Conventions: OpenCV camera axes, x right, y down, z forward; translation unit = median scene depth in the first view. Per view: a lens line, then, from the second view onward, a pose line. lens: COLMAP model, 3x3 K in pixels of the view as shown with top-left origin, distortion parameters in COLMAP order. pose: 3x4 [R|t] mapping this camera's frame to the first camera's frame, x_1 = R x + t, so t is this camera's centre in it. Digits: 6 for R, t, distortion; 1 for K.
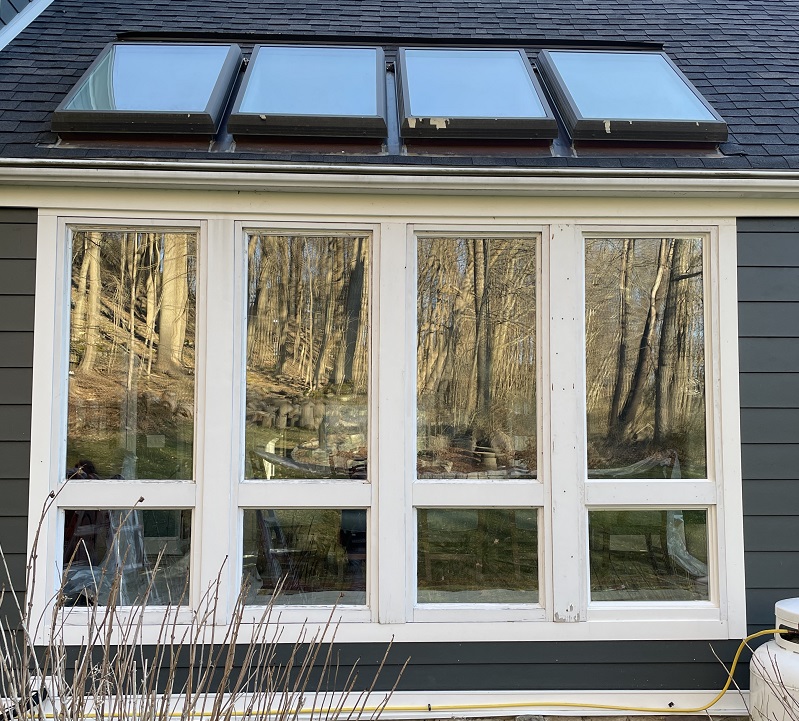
lens RADIAL K [[859.6, 0, 399.7], [0, 859.6, 421.5], [0, 0, 1]] dist [0.051747, -0.003473]
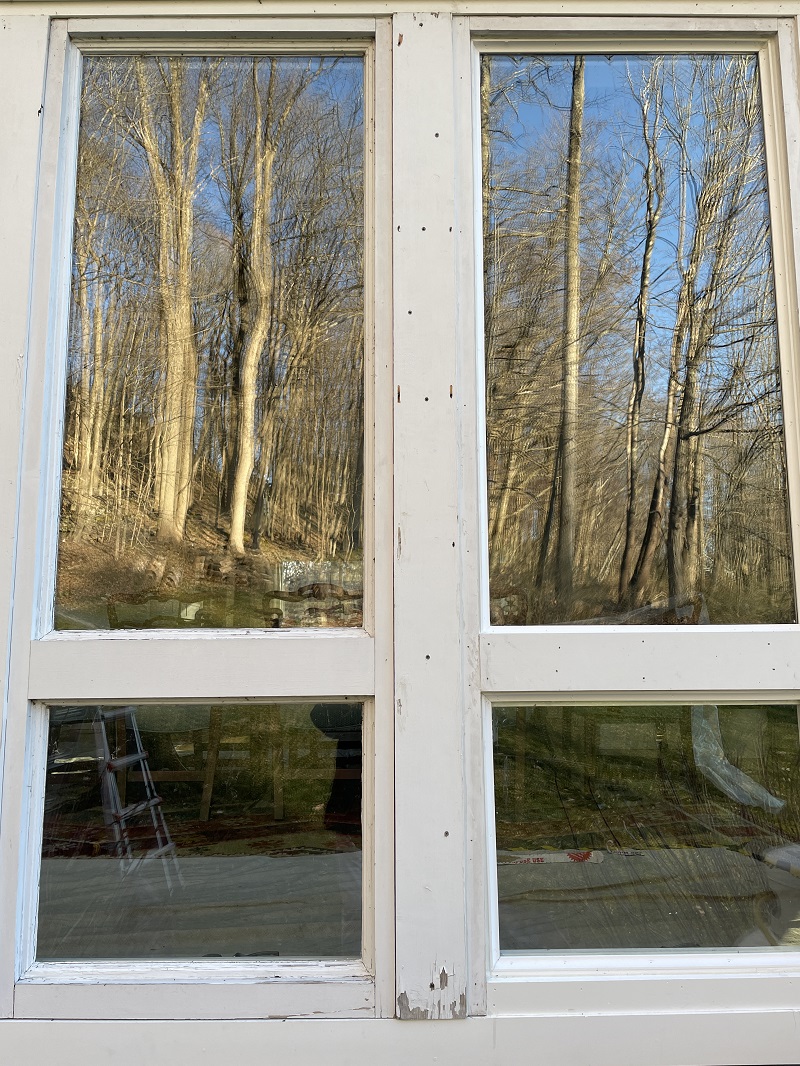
lens RADIAL K [[811.5, 0, 394.4], [0, 811.5, 532.5], [0, 0, 1]] dist [0.062056, -0.065198]
pose [[0.999348, -0.008233, -0.035162, 0.187428], [0.005565, 0.997143, -0.075333, 0.051983], [0.035682, 0.075088, 0.996538, 0.623120]]
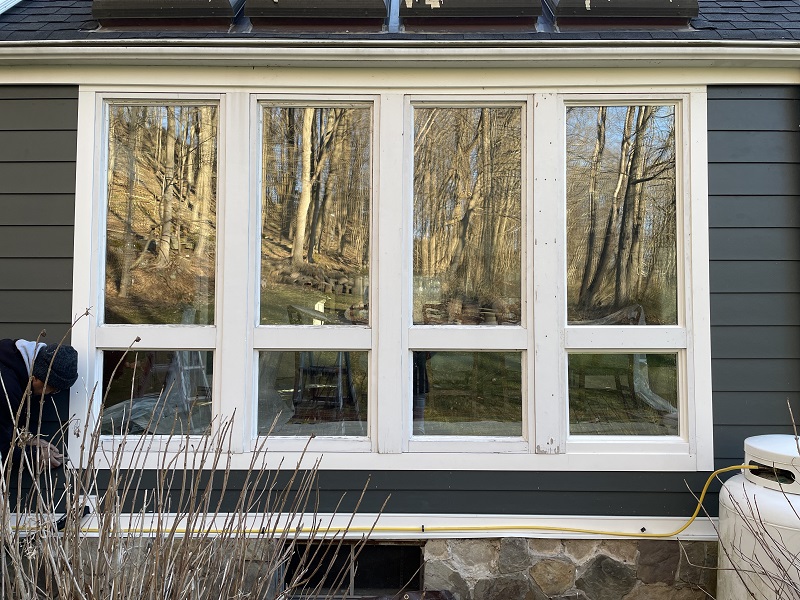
lens RADIAL K [[609.0, 0, 401.5], [0, 609.0, 302.8], [0, 0, 1]] dist [0.062056, -0.065198]
pose [[0.998874, 0.000933, -0.047431, 0.042484], [-0.000108, 0.999849, 0.017386, 0.024541], [0.047440, -0.017361, 0.998723, 0.206004]]
